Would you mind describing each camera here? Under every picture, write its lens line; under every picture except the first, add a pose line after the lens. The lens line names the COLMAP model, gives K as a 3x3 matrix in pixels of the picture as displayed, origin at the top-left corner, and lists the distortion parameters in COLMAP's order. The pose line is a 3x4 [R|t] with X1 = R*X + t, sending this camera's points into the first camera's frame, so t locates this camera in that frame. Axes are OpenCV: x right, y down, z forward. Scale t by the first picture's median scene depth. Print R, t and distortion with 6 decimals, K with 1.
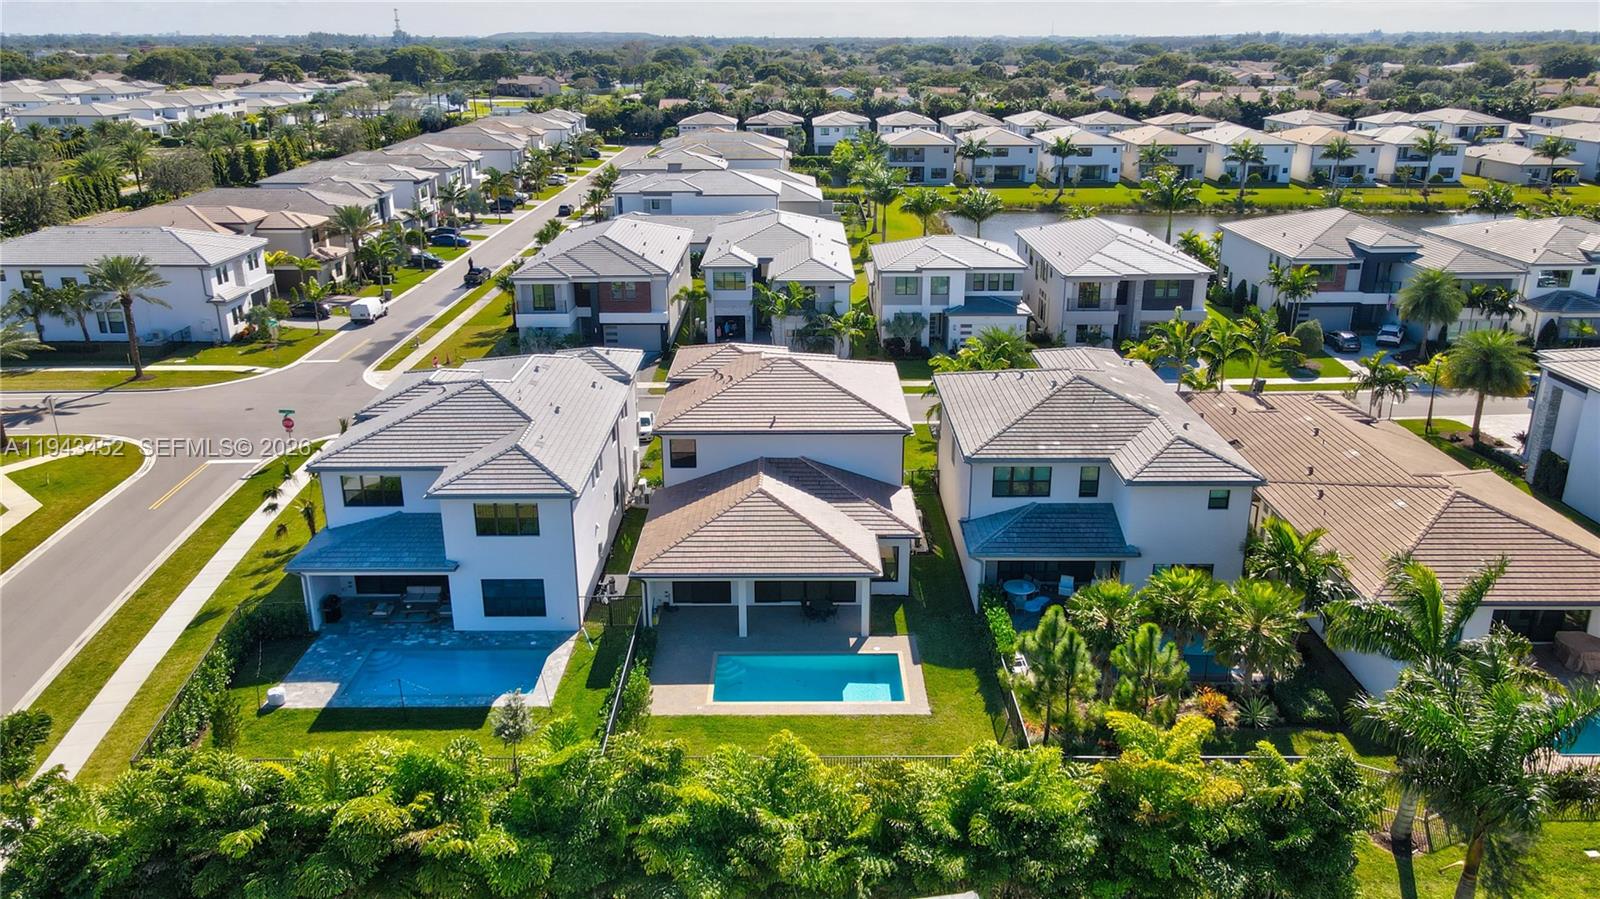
lens RADIAL K [[1174.5, 0, 810.6], [0, 1174.5, 445.4], [0, 0, 1]] dist [0.018694, 0.019280]
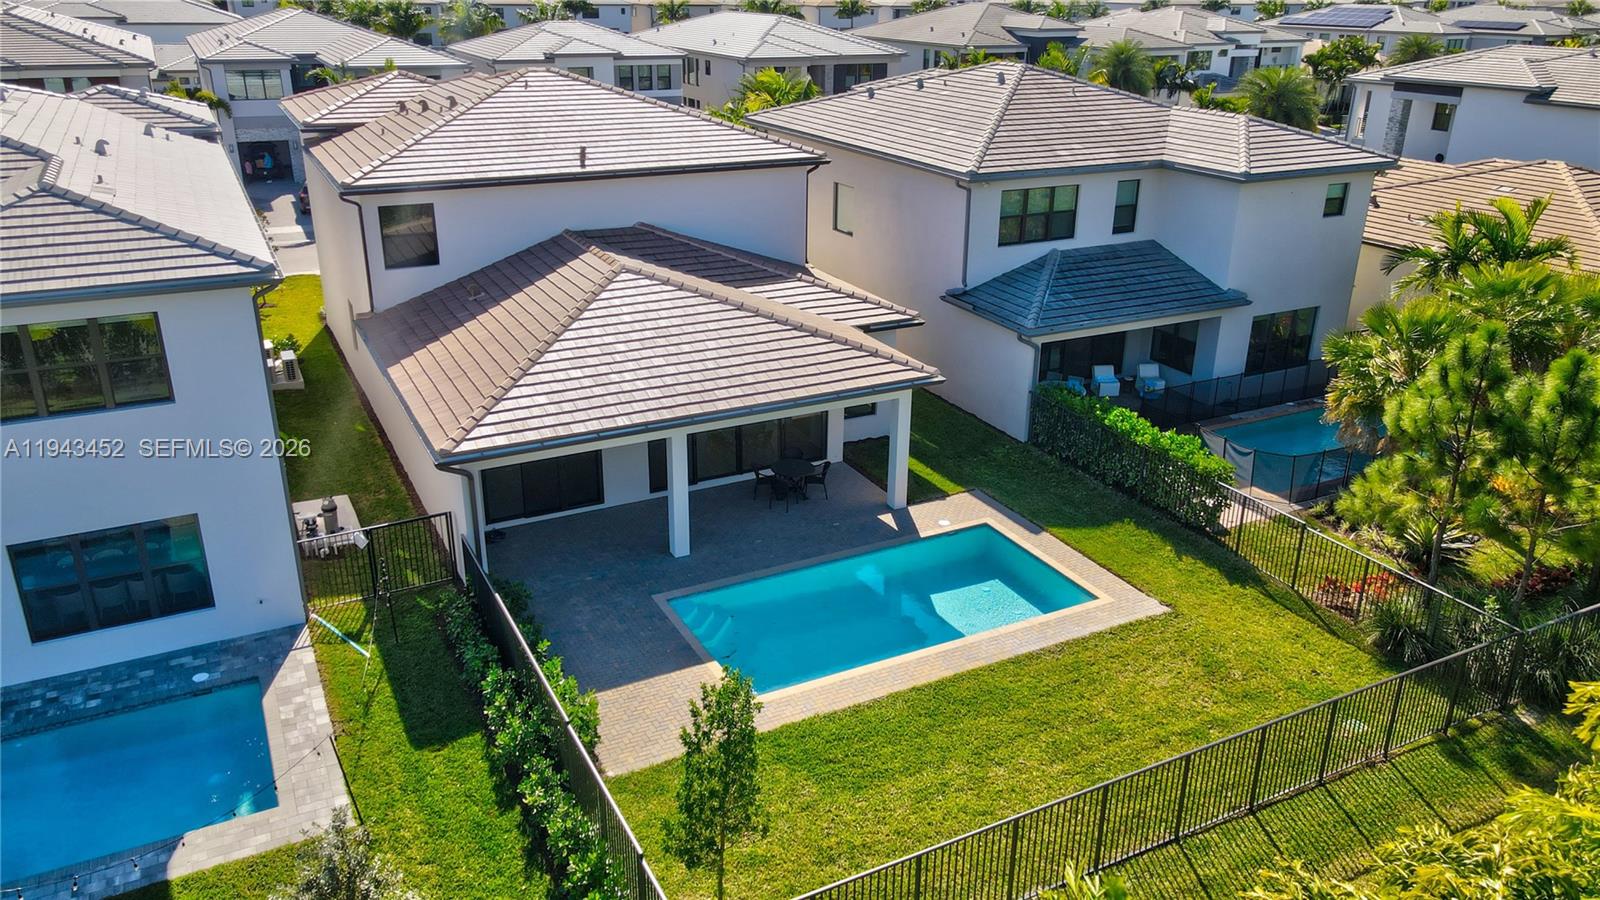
lens RADIAL K [[1174.5, 0, 806.4], [0, 1174.5, 433.0], [0, 0, 1]] dist [0.018694, 0.019280]
pose [[0.888012, -0.156461, 0.432383, -0.197439], [0.140318, 0.987684, 0.069220, 0.081613], [-0.437888, -0.000797, 0.899029, 0.513263]]
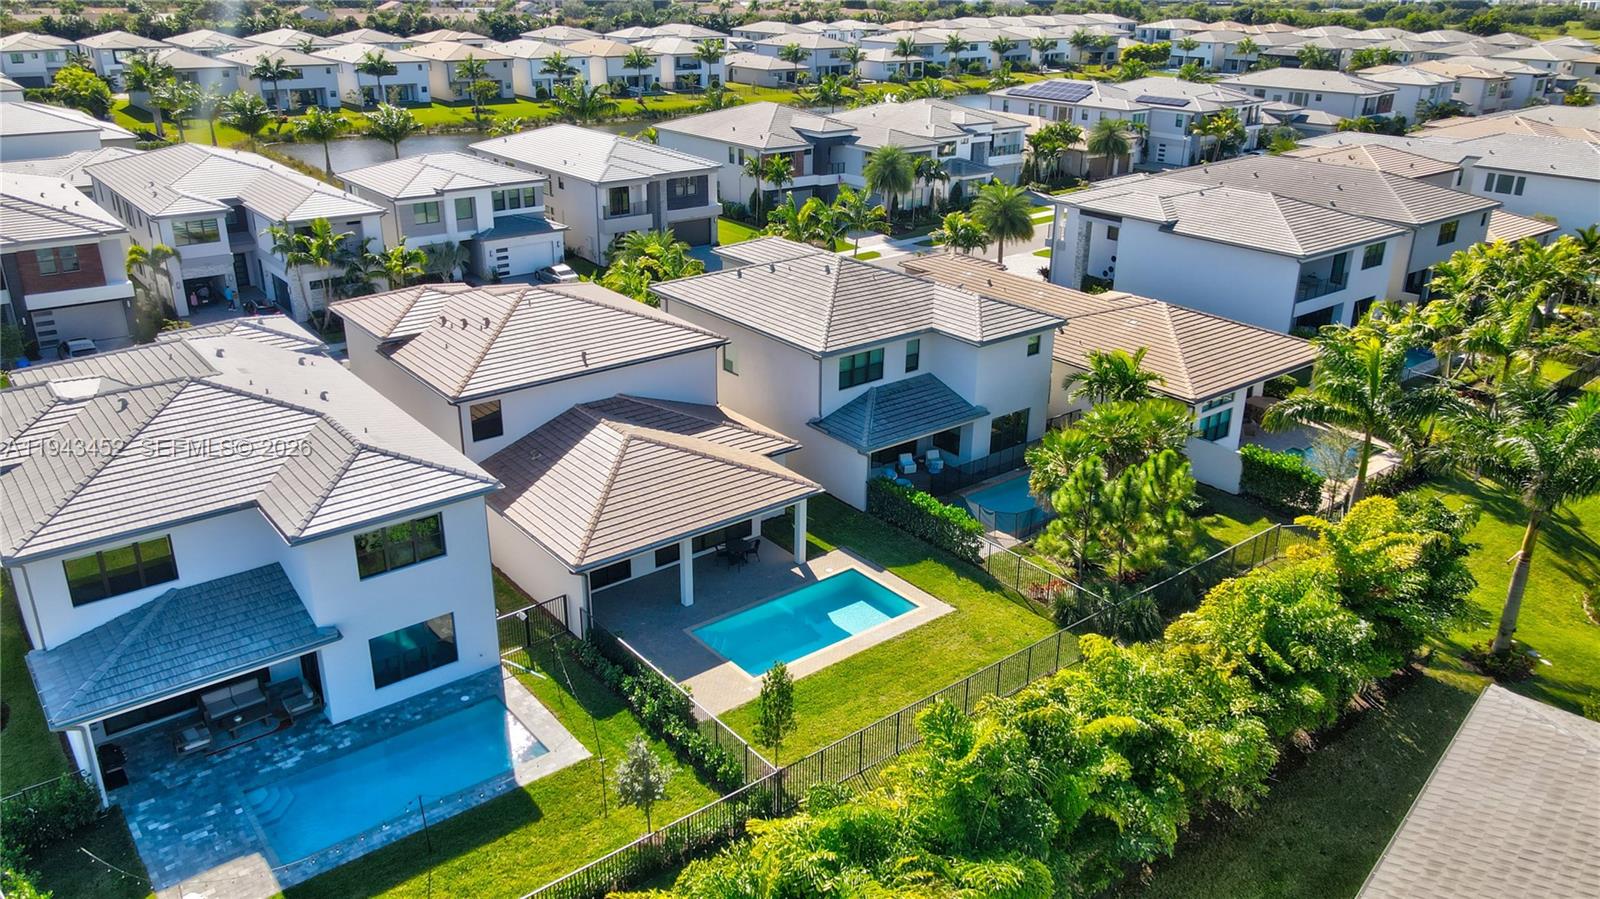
lens RADIAL K [[1174.5, 0, 806.9], [0, 1174.5, 437.0], [0, 0, 1]] dist [0.018694, 0.019280]
pose [[0.781220, -0.222608, 0.583216, -0.425912], [0.195087, 0.974525, 0.110648, -0.029168], [-0.592989, 0.027338, 0.804746, 0.252011]]
